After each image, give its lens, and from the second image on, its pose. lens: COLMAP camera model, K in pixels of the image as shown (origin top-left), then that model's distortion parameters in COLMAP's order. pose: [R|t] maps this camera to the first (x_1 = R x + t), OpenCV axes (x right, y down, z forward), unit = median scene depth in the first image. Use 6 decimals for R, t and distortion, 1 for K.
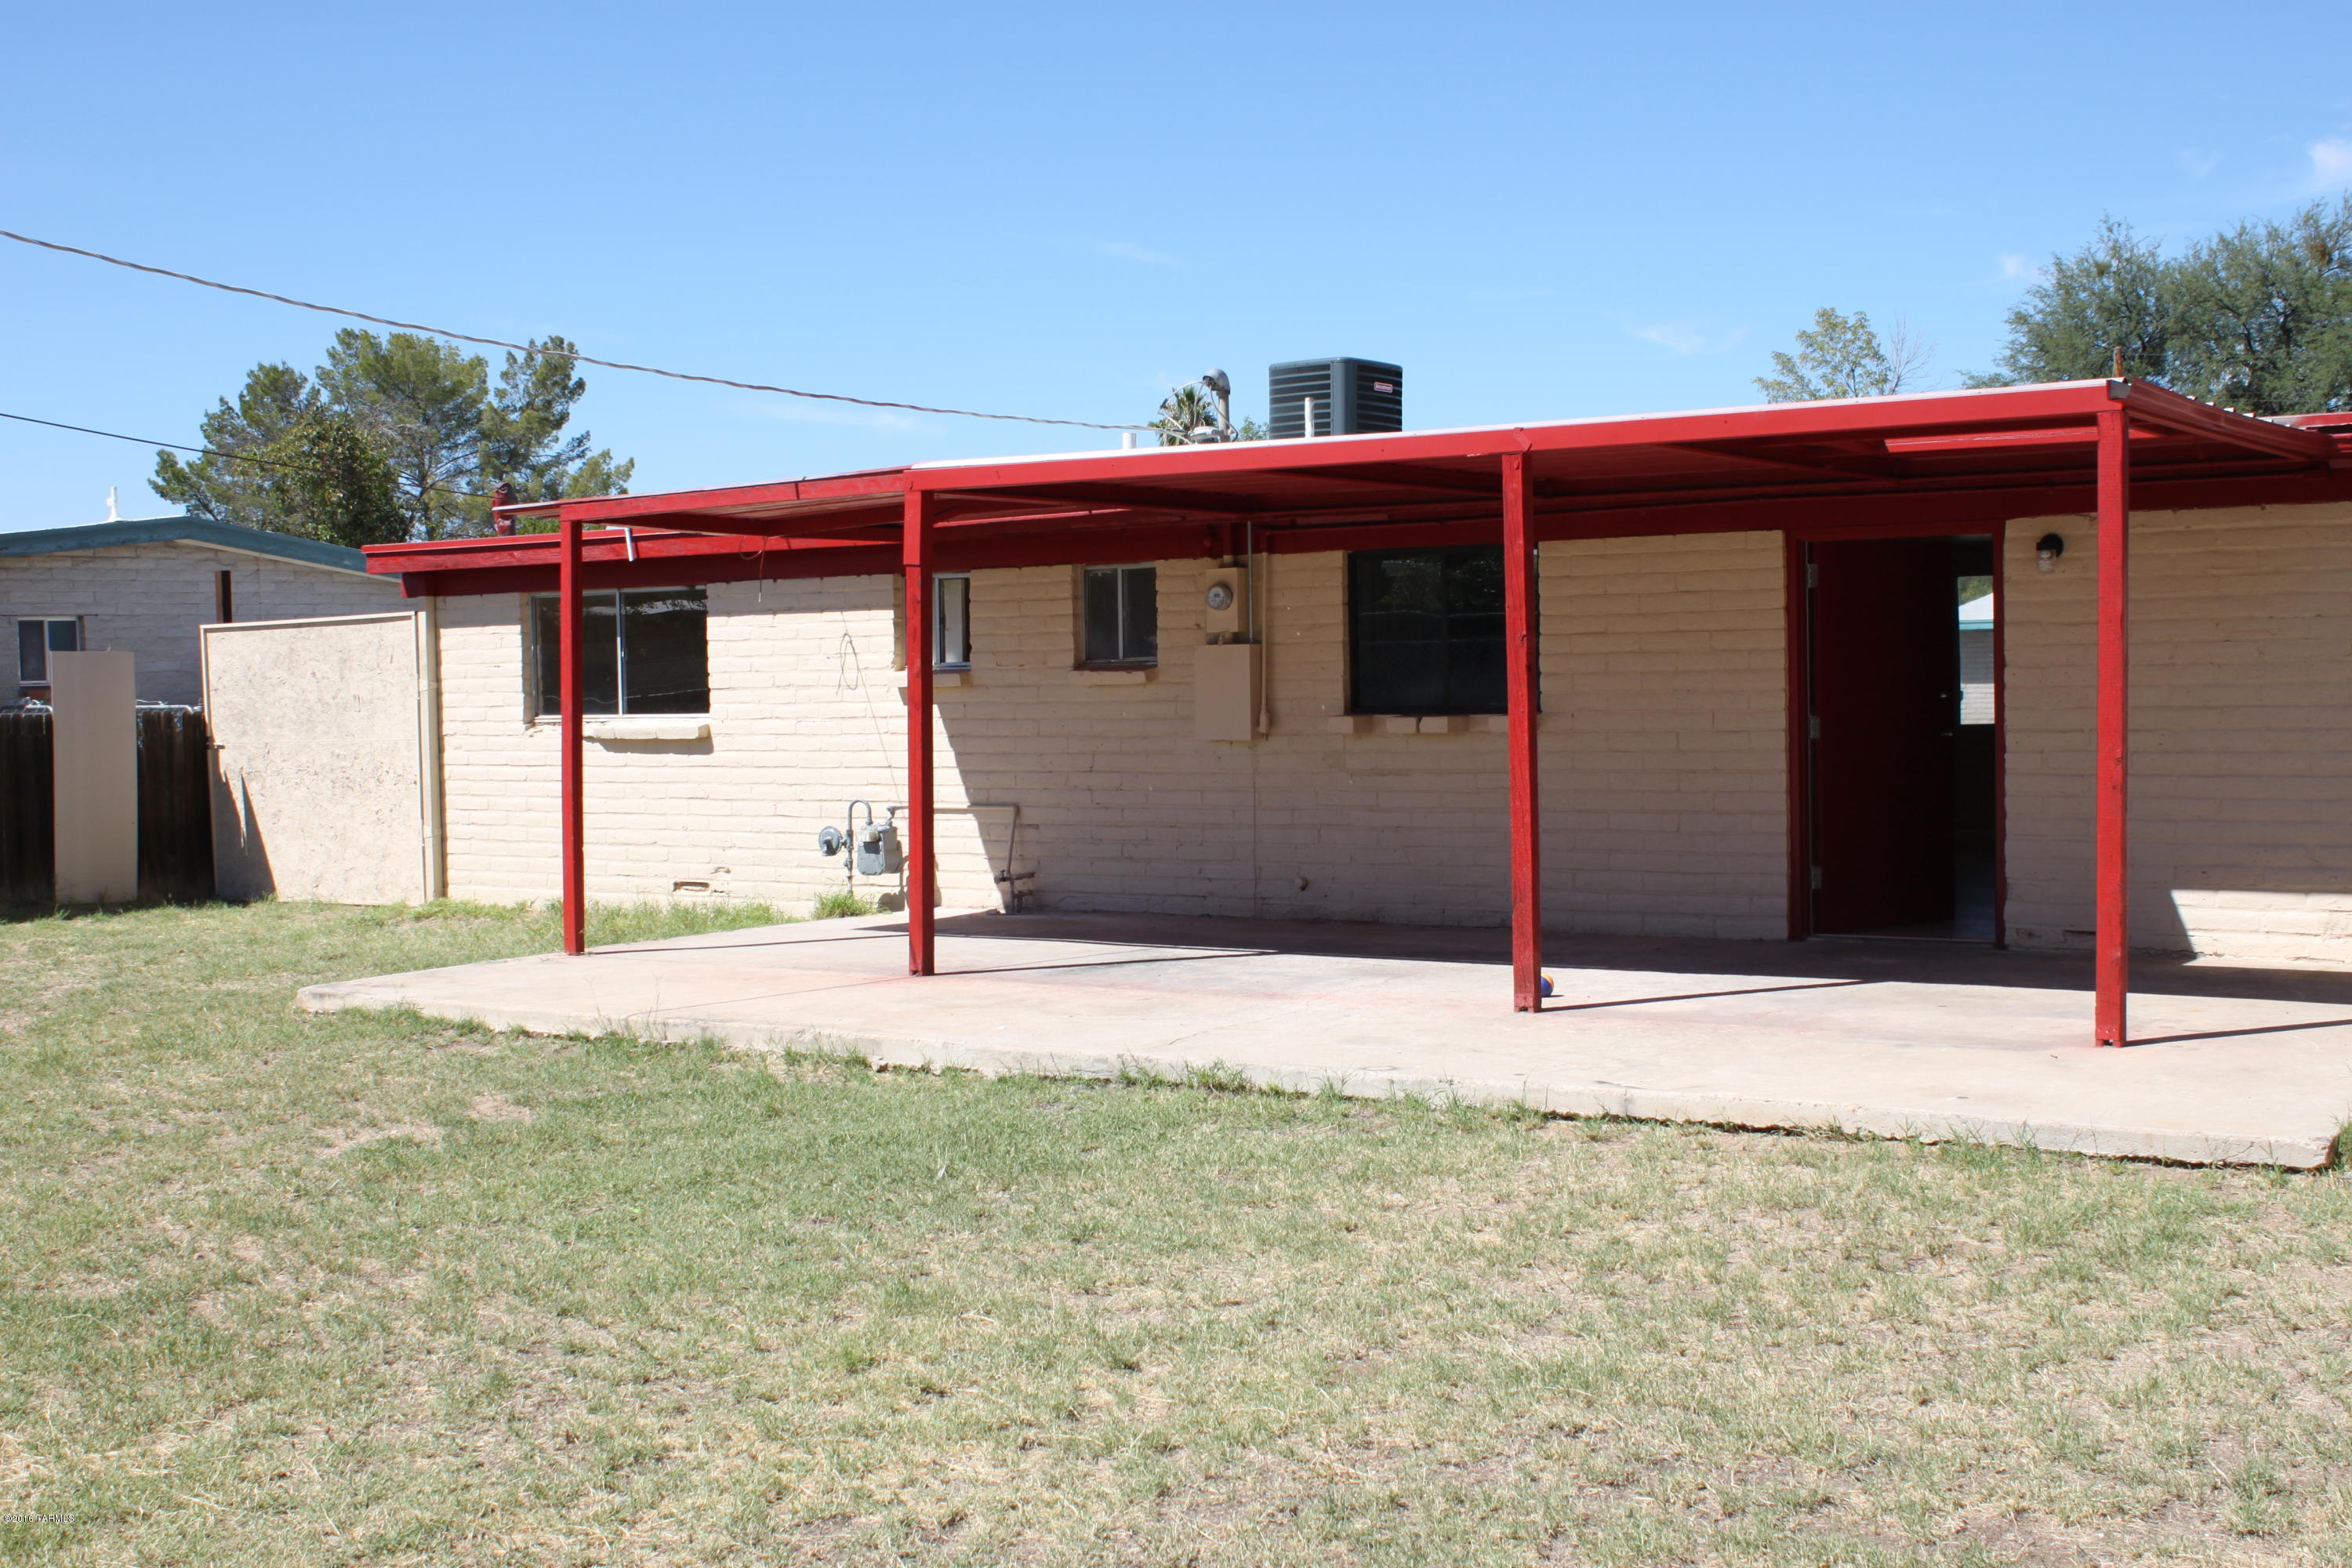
lens RADIAL K [[2842.9, 0, 1176.0], [0, 2842.9, 784.0], [0, 0, 1]] dist [-0.084591, 0.167236]
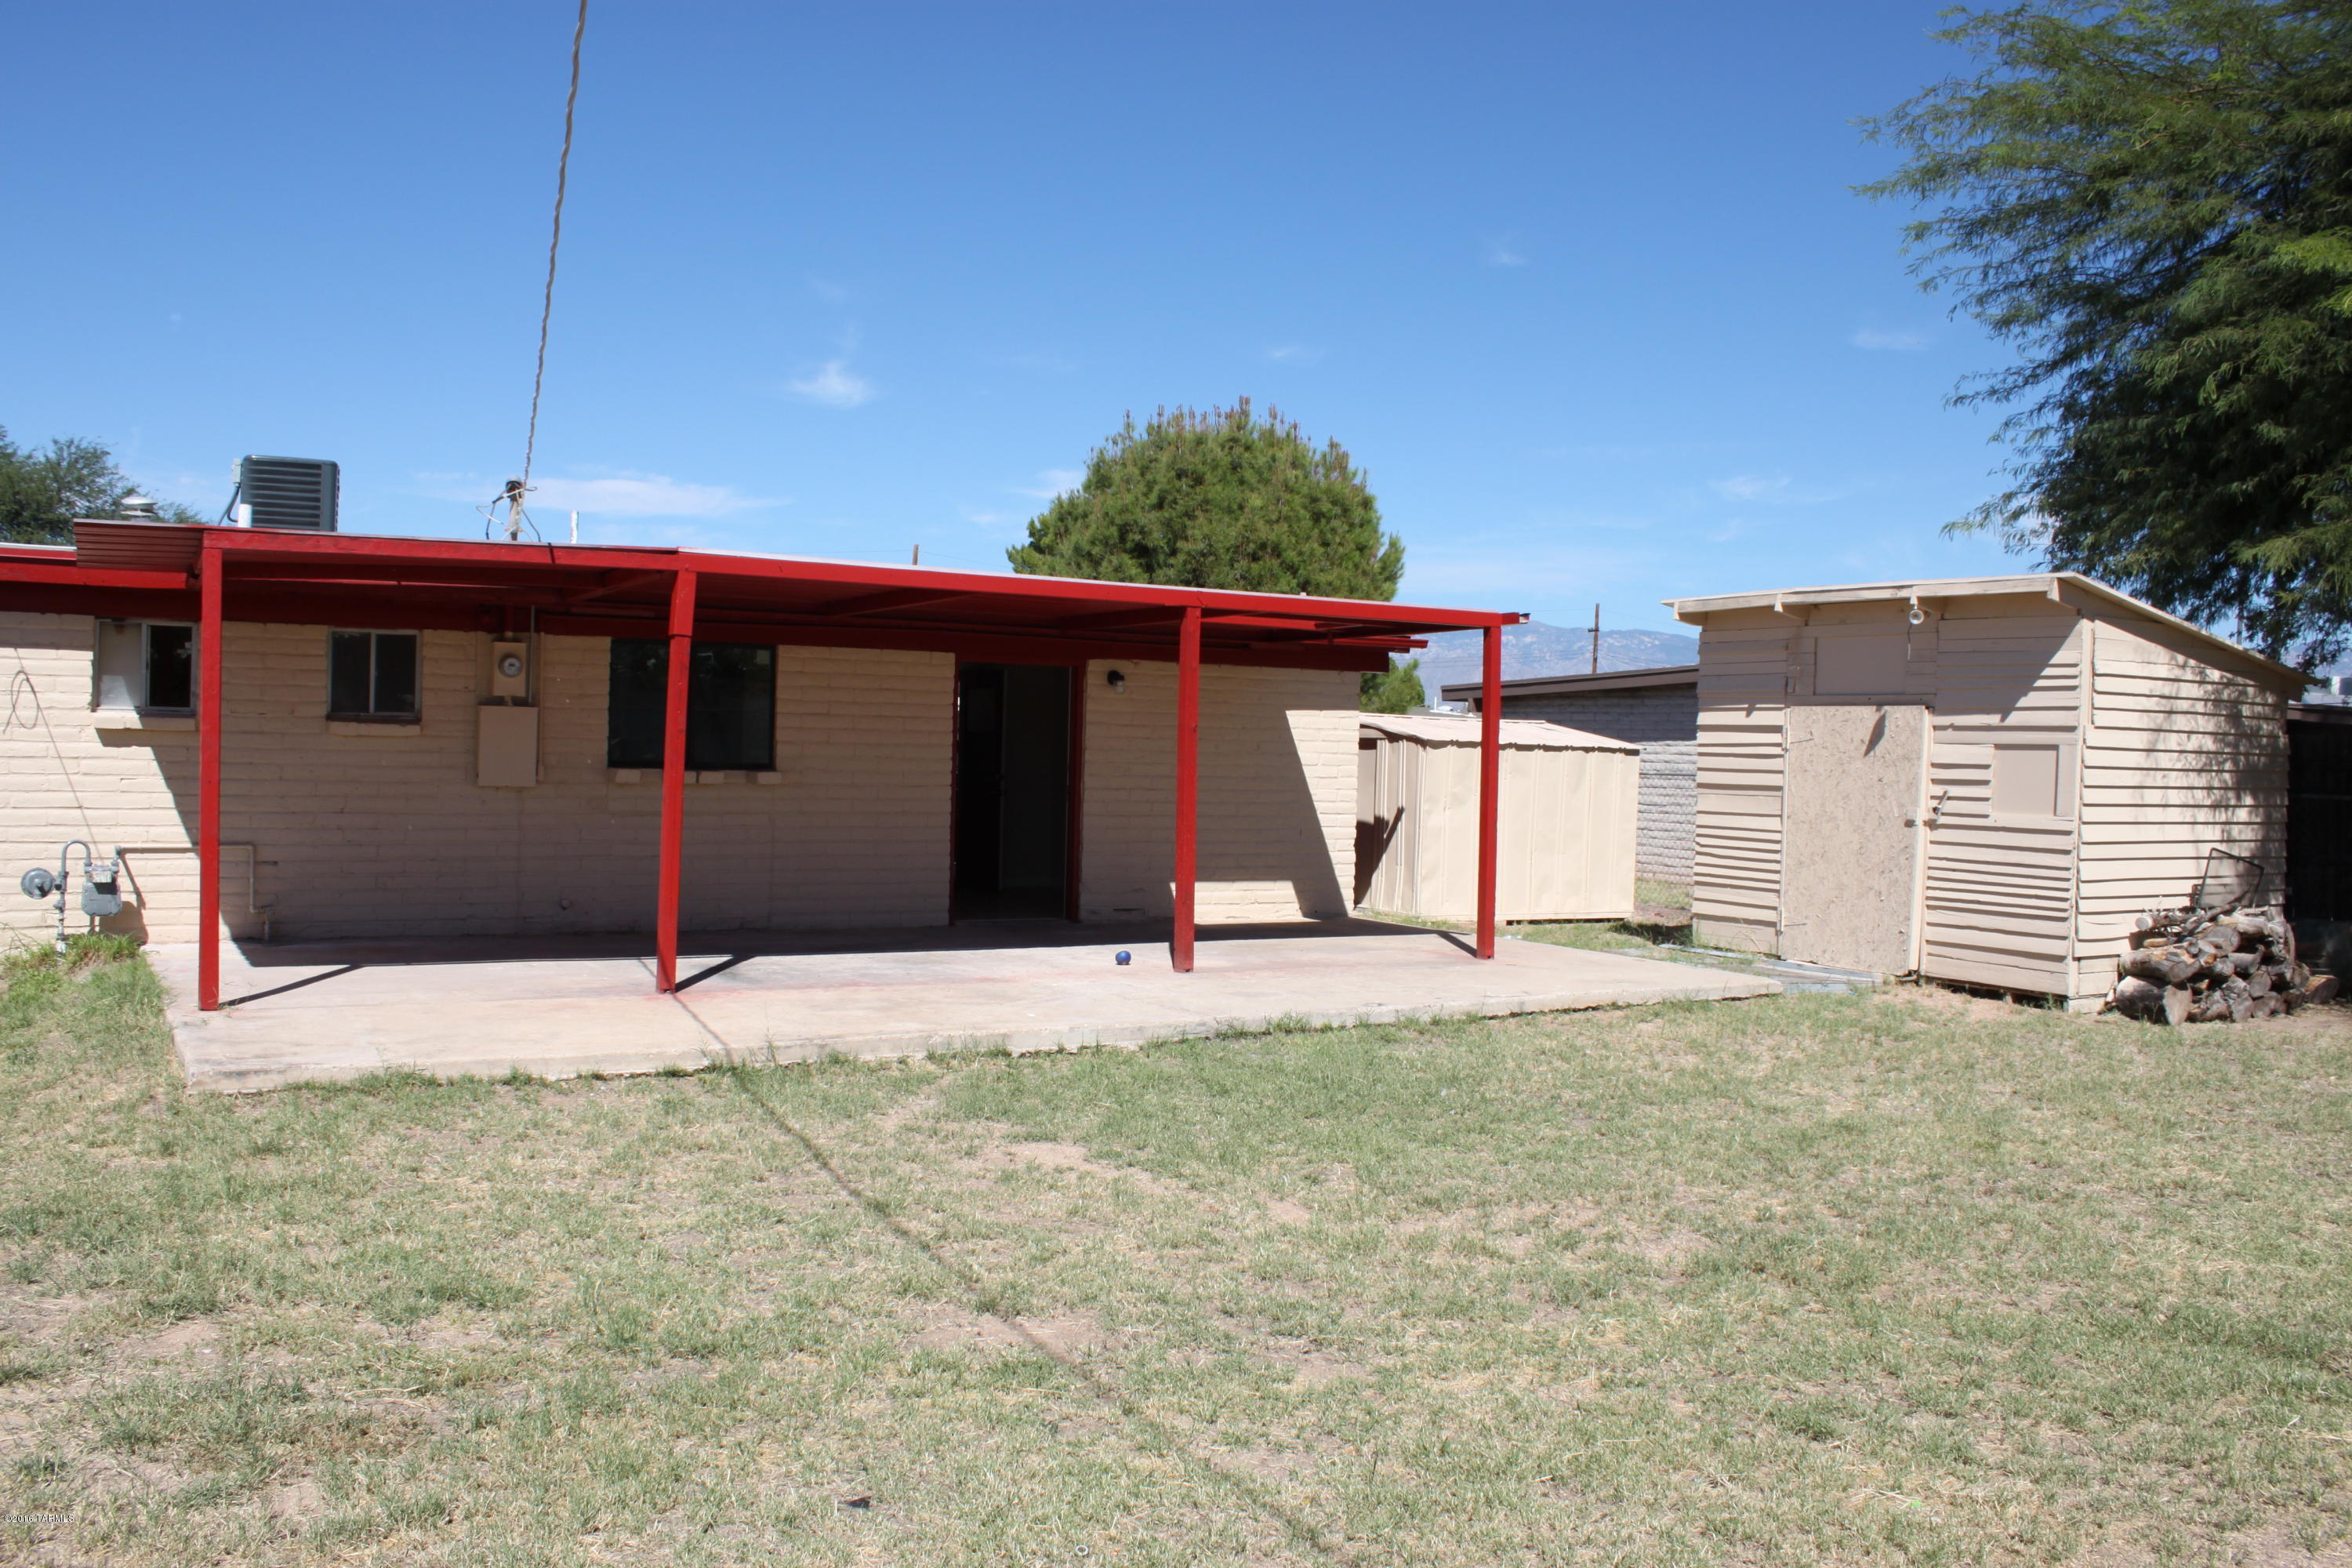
lens RADIAL K [[1952.3, 0, 1176.0], [0, 1952.3, 784.0], [0, 0, 1]] dist [-0.116861, 0.005875]
pose [[0.402580, 0.011605, 0.915311, -0.615838], [0.001852, 0.999907, -0.013492, -0.005101], [-0.915383, 0.007127, 0.402521, 0.425441]]
